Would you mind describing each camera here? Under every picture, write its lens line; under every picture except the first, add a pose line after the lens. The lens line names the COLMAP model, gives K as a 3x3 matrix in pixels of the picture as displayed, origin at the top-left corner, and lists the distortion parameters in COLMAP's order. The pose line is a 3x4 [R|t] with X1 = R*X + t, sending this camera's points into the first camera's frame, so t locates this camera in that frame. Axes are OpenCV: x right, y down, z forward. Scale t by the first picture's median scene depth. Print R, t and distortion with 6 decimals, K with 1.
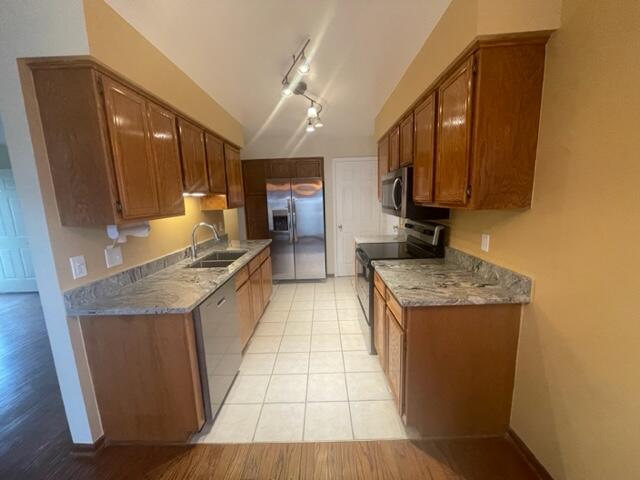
lens RADIAL K [[258.0, 0, 317.9], [0, 258.0, 239.5], [0, 0, 1]] dist [-0.003095, 0.000251]
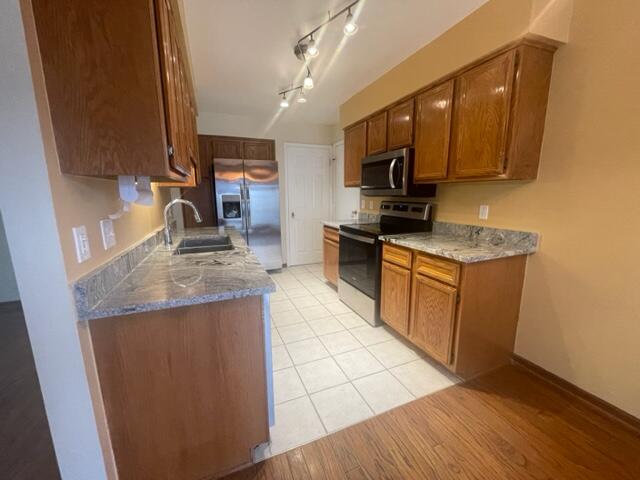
lens RADIAL K [[258.0, 0, 319.3], [0, 258.0, 240.1], [0, 0, 1]] dist [-0.003095, 0.000251]
pose [[0.920930, -0.041904, 0.387468, -0.553963], [0.038514, 0.999122, 0.016515, 0.094822], [-0.387820, -0.000286, 0.921735, 0.176112]]
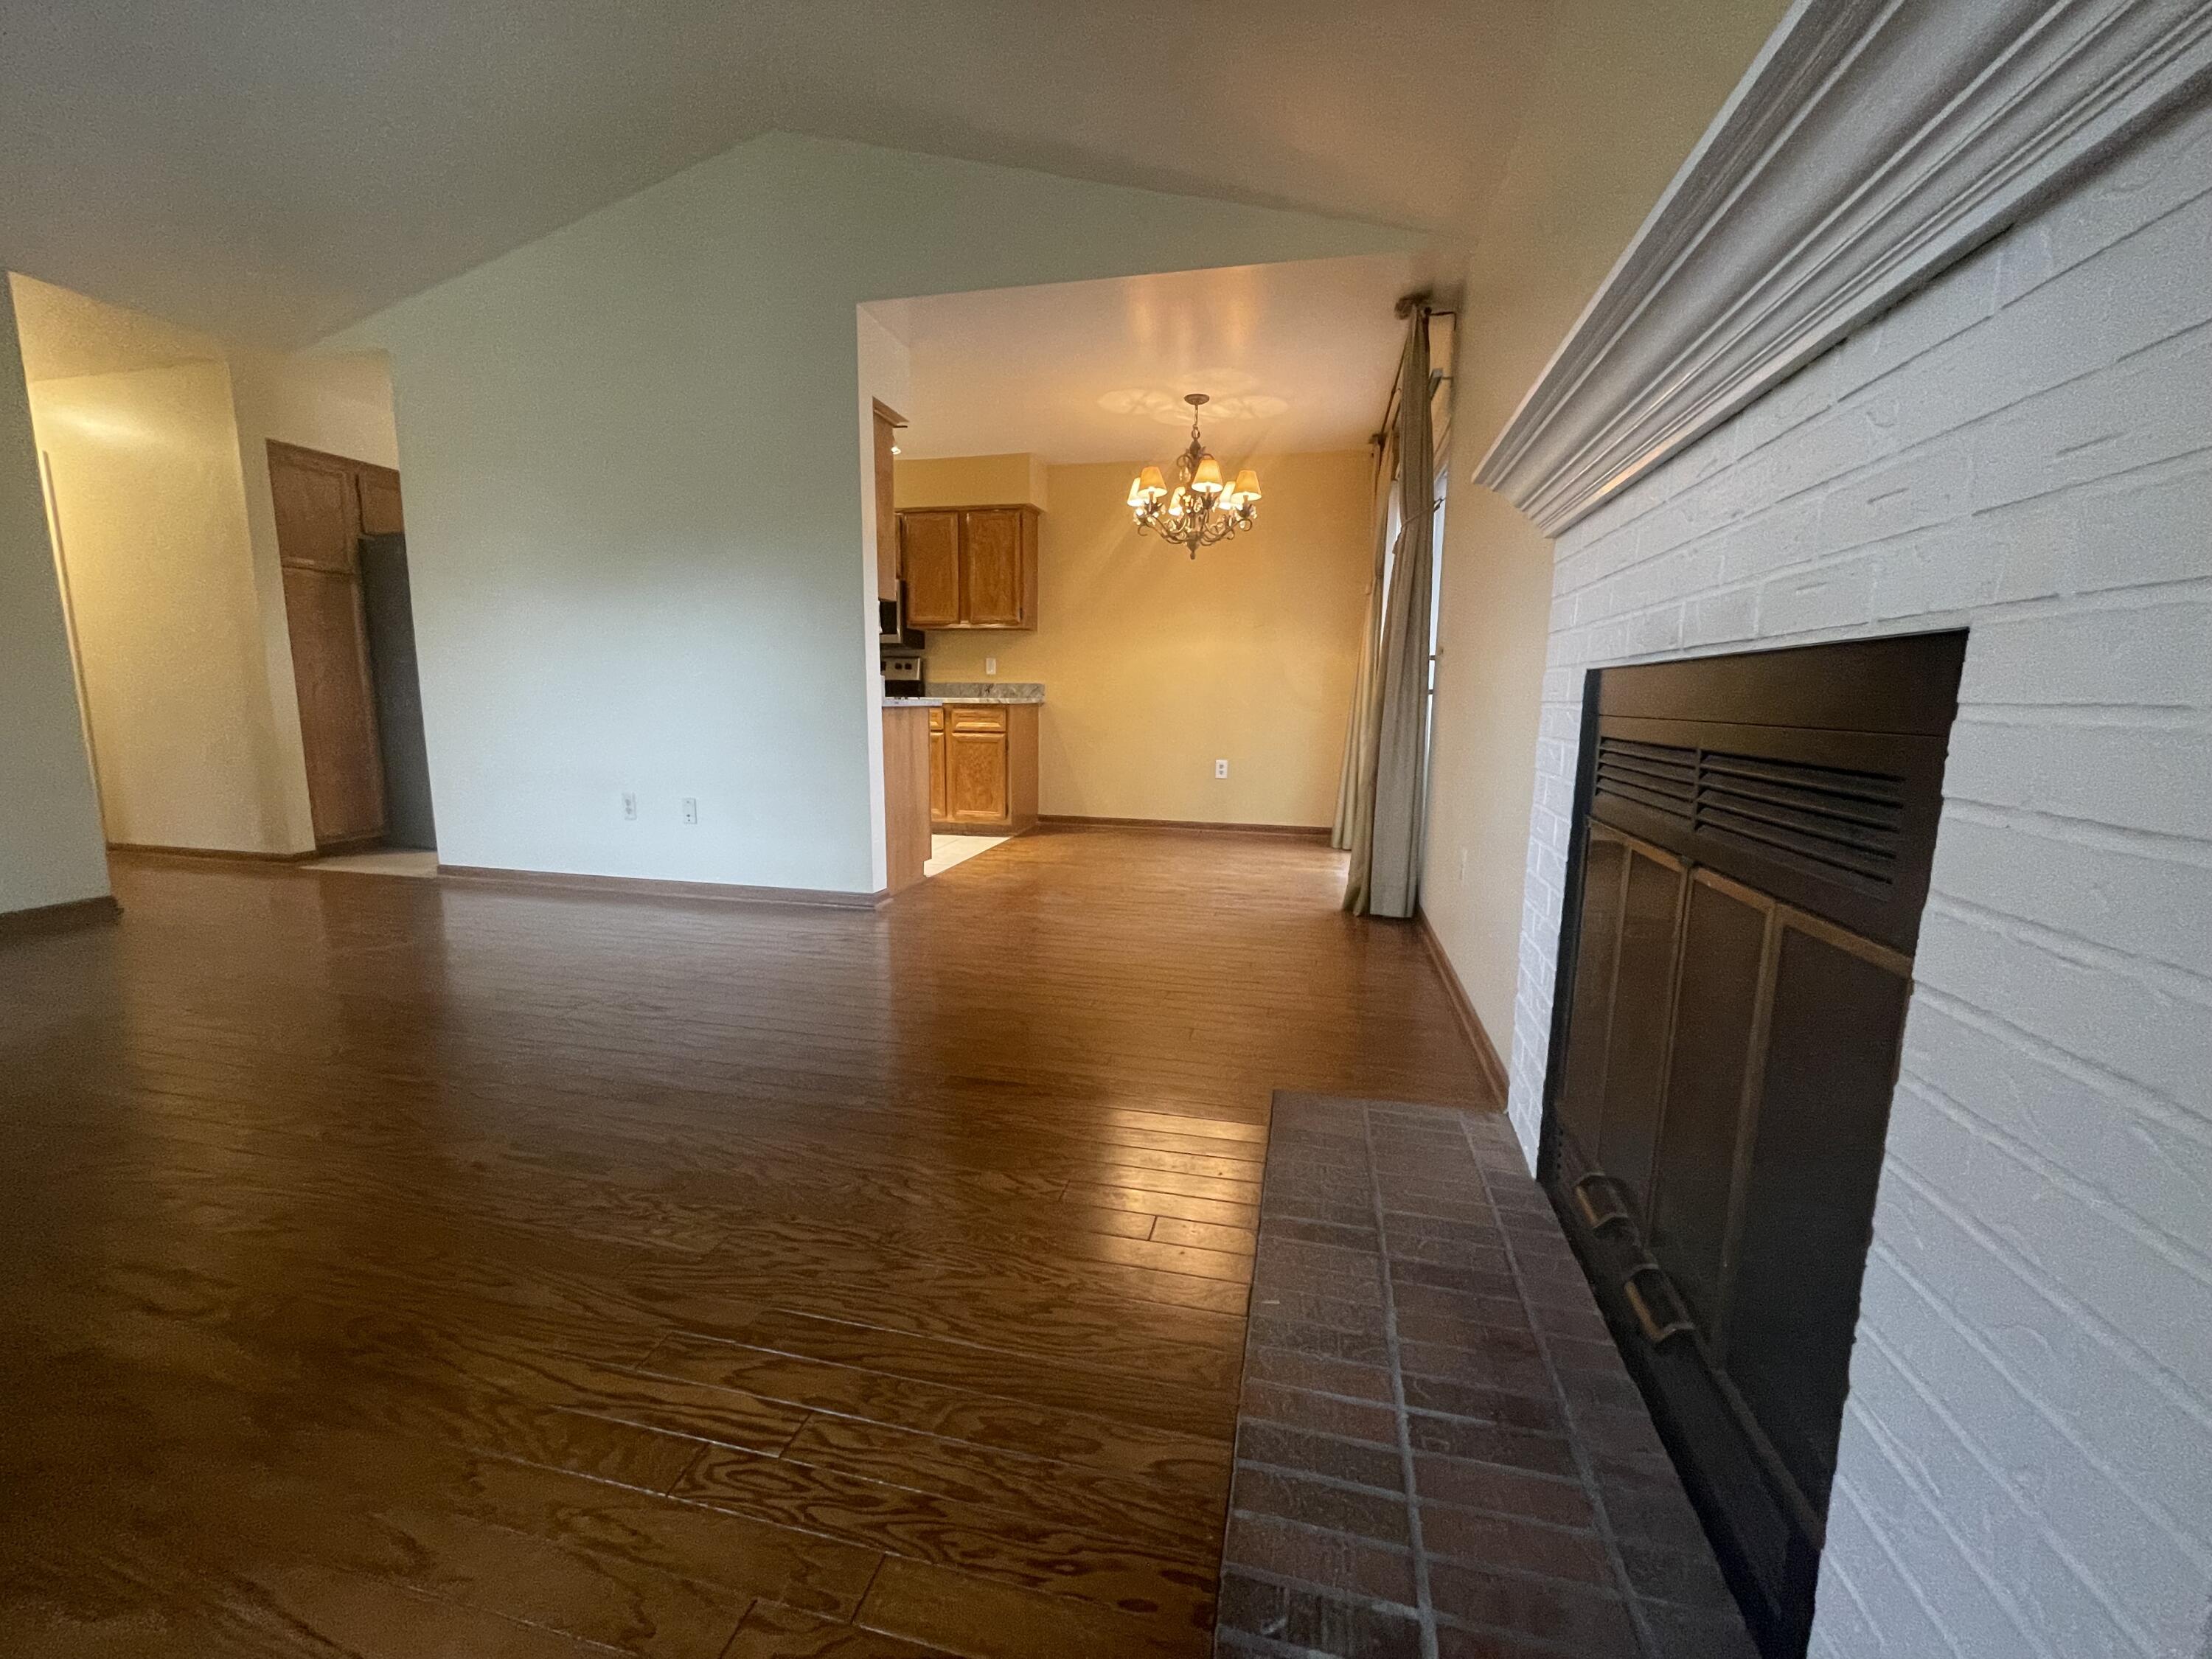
lens RADIAL K [[891.6, 0, 1104.2], [0, 891.6, 841.5], [0, 0, 1]] dist [-0.003095, 0.000251]
pose [[0.215037, -0.121322, 0.969041, -2.928221], [0.138895, 0.985966, 0.092619, 0.453453], [-0.966678, 0.114679, 0.228871, -0.215493]]
